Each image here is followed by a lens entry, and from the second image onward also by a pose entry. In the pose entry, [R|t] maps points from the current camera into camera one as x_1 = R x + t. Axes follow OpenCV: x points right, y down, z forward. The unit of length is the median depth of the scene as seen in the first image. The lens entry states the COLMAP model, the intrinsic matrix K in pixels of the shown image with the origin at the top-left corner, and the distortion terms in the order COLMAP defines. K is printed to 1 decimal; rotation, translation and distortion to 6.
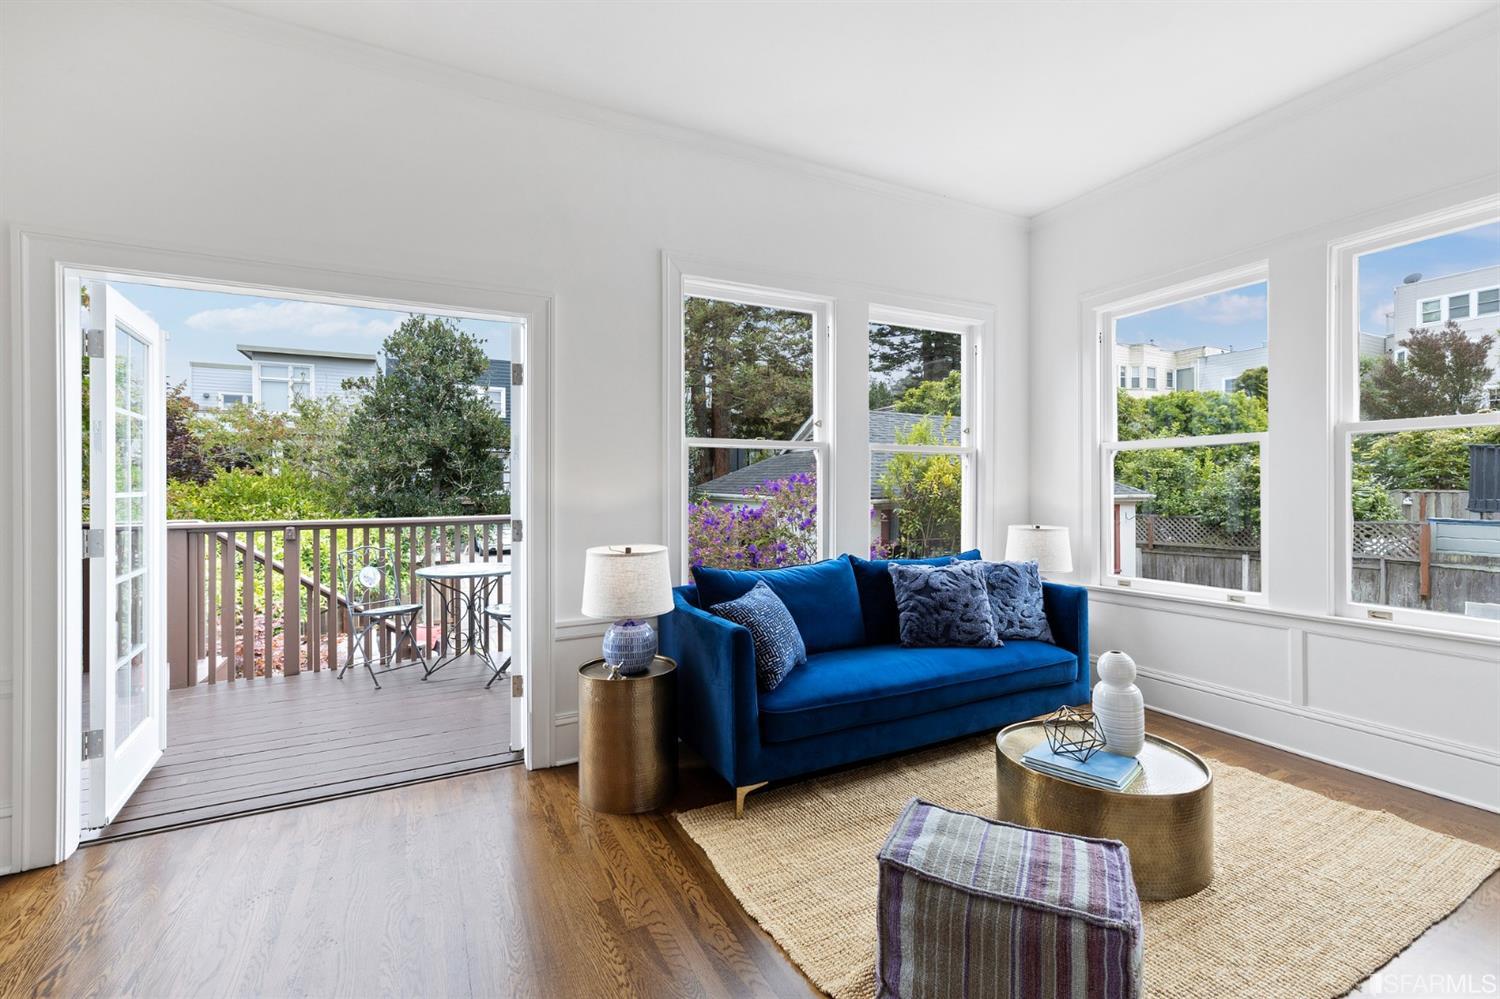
lens RADIAL K [[666.1, 0, 757.6], [0, 666.1, 488.8], [0, 0, 1]] dist [0.002042, 0.000474]
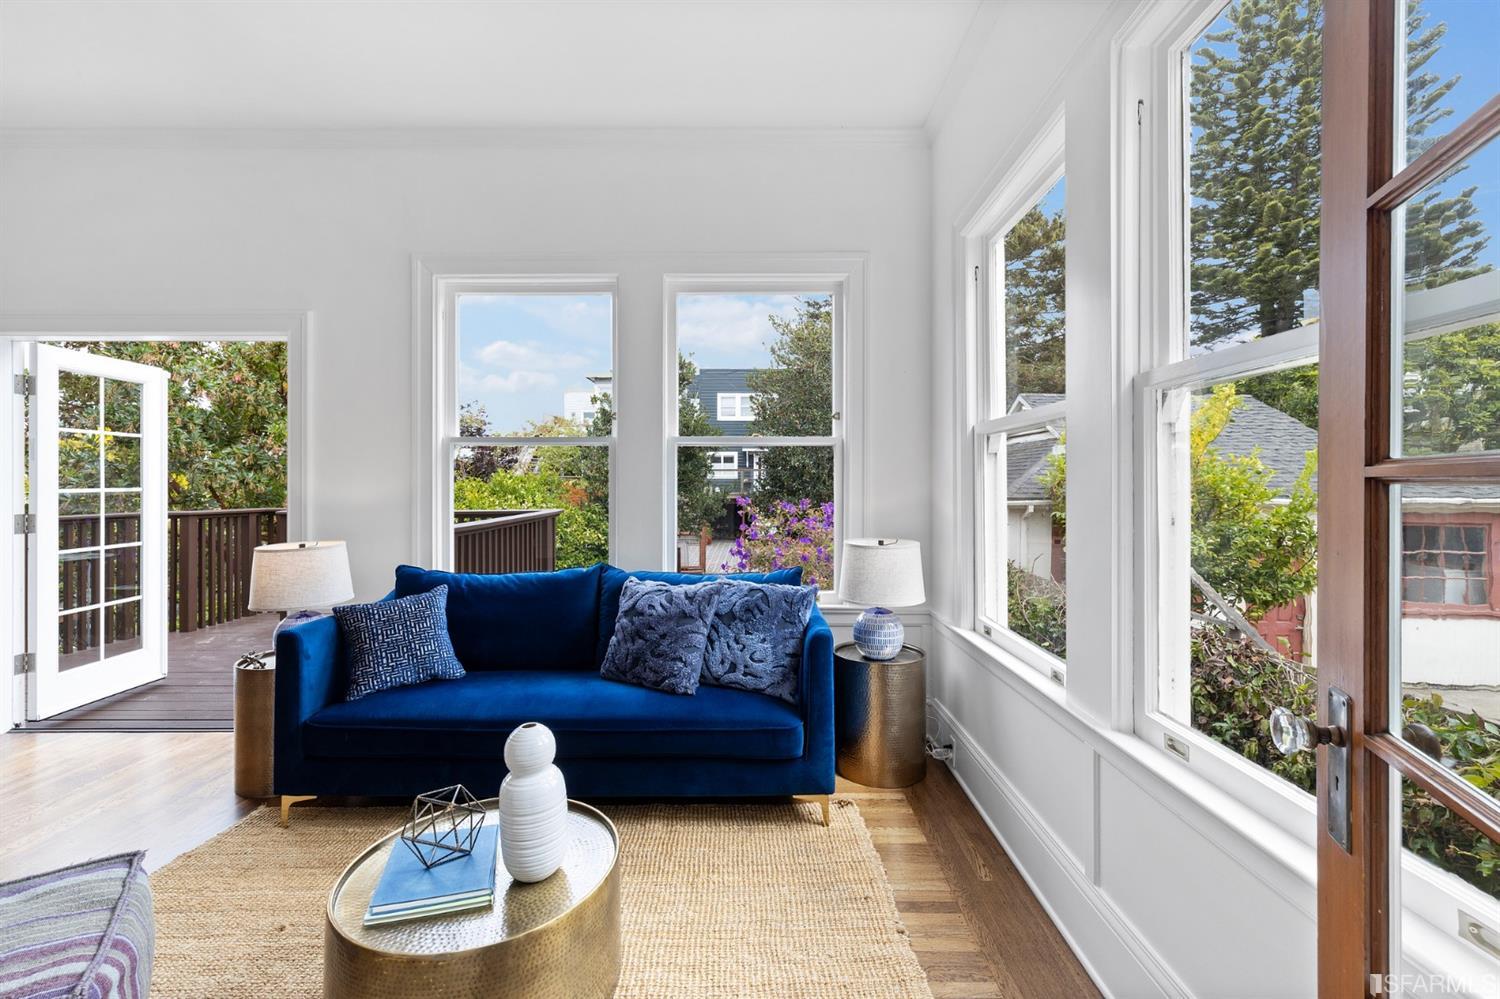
lens RADIAL K [[628.3, 0, 746.1], [0, 628.3, 484.2], [0, 0, 1]] dist [0.006231, 0.000245]
pose [[0.881488, 0.005941, -0.472169, 0.187915], [-0.005475, 0.999982, 0.002360, -0.002896], [0.472175, 0.000505, 0.881505, 0.093196]]
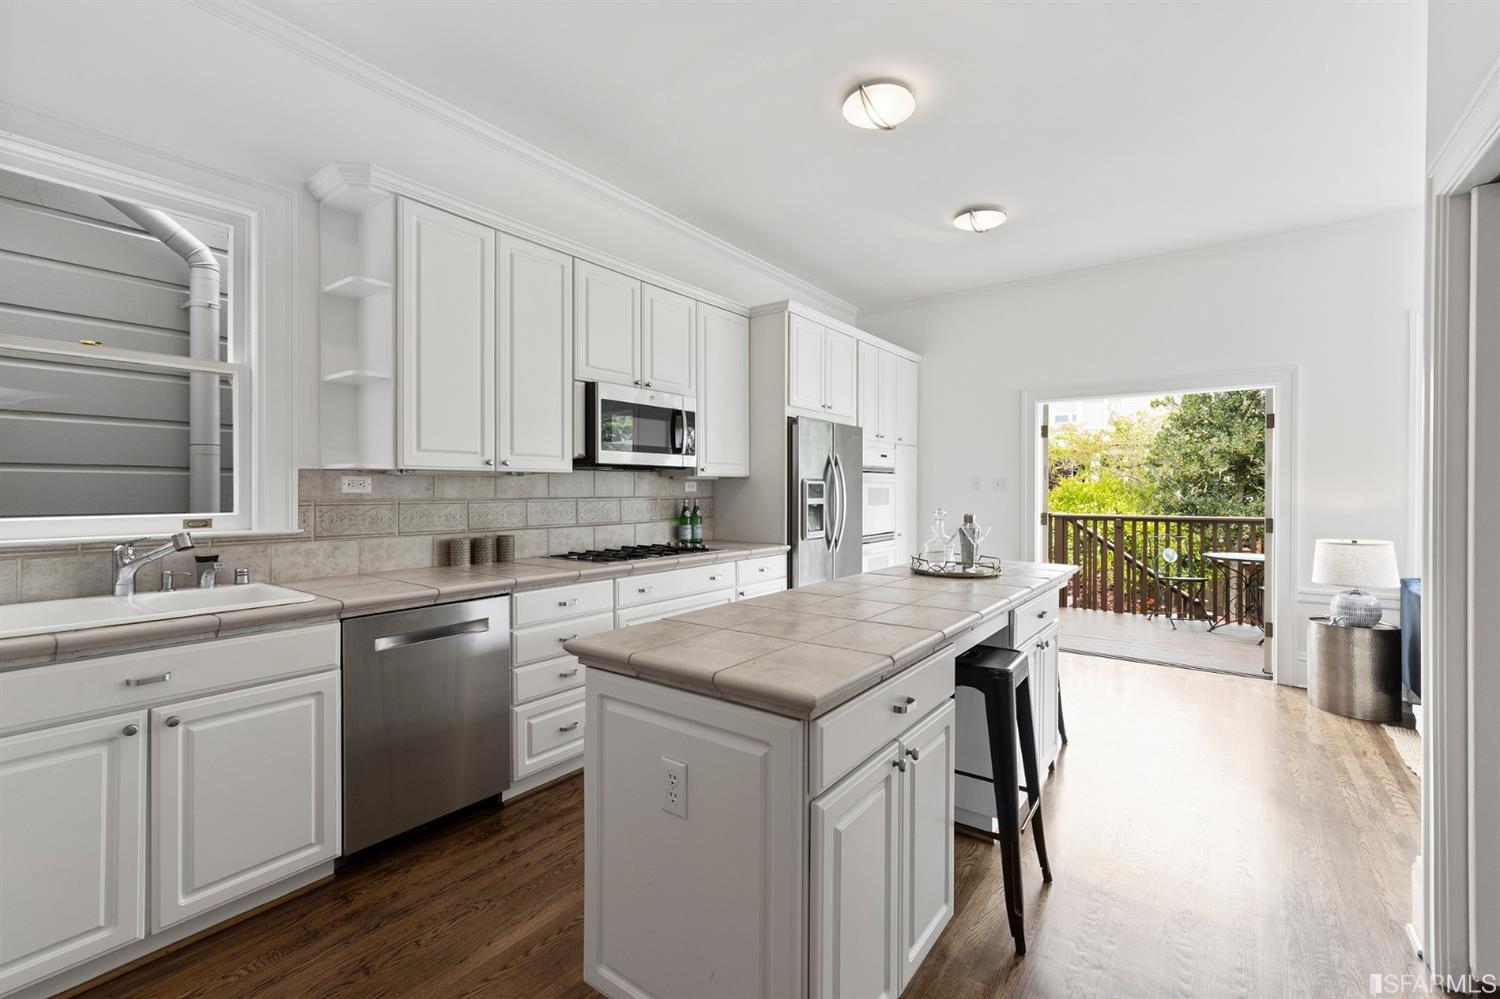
lens RADIAL K [[628.3, 0, 762.5], [0, 628.3, 492.7], [0, 0, 1]] dist [0.006231, 0.000245]
pose [[0.446130, 0.004504, -0.894957, 0.095571], [-0.003548, 0.999988, 0.003264, -0.002564], [0.894961, 0.001720, 0.446141, -0.155779]]
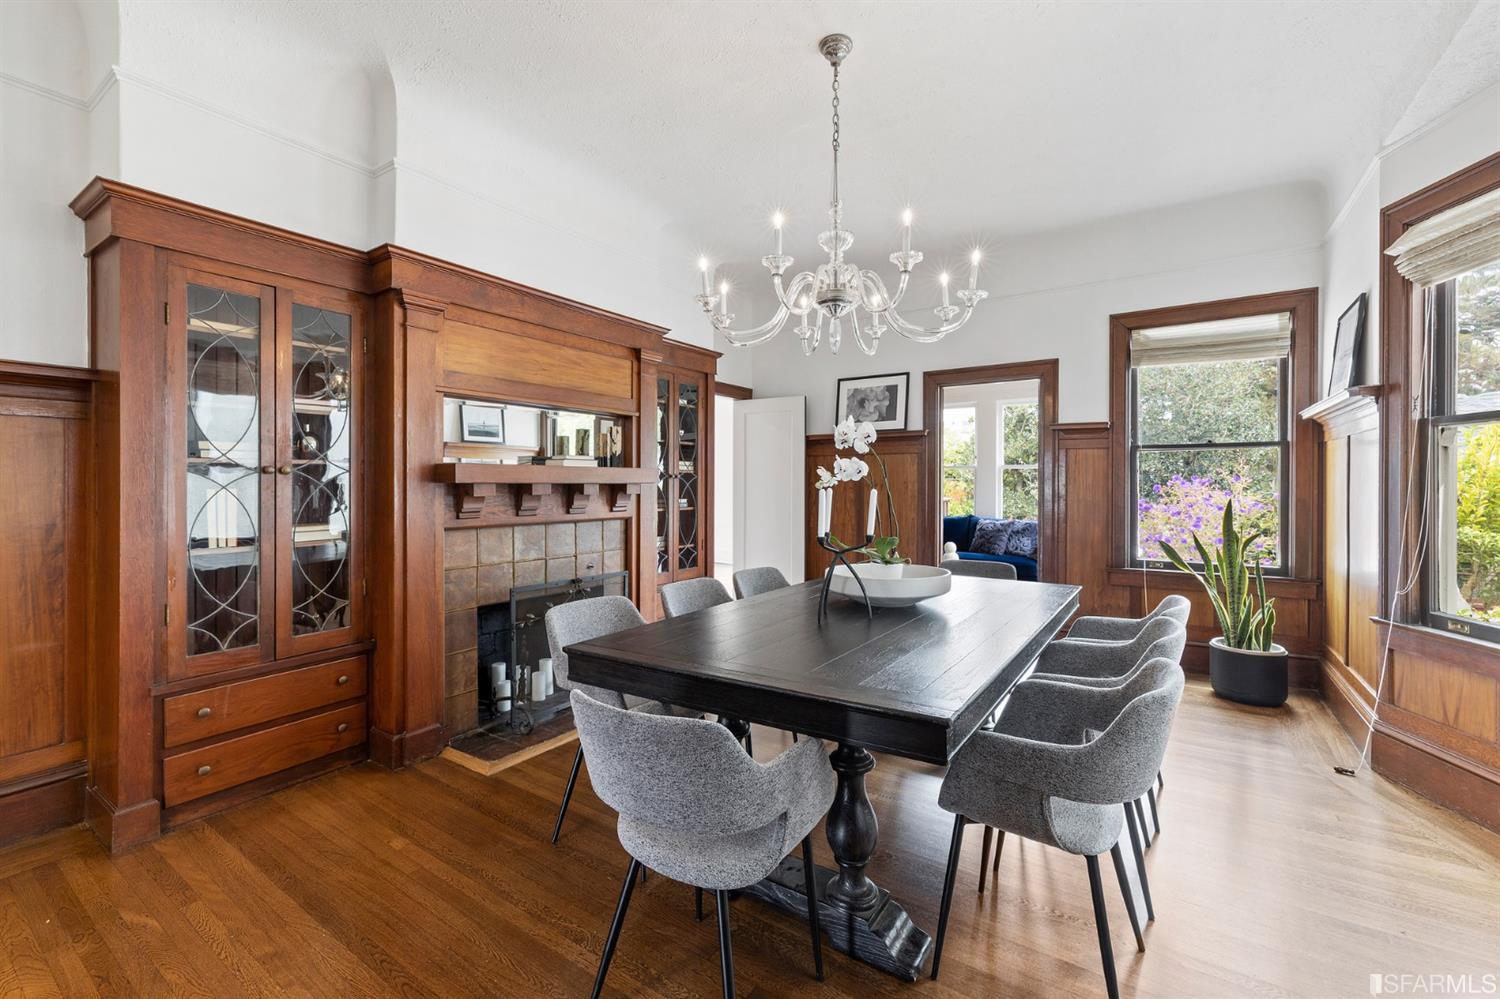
lens RADIAL K [[628.3, 0, 749.8], [0, 628.3, 488.8], [0, 0, 1]] dist [0.006231, 0.000245]
pose [[0.479742, 0.010493, -0.877347, 0.456893], [-0.003493, 0.999943, 0.010049, -0.003419], [0.877403, -0.001756, 0.479752, -0.200285]]
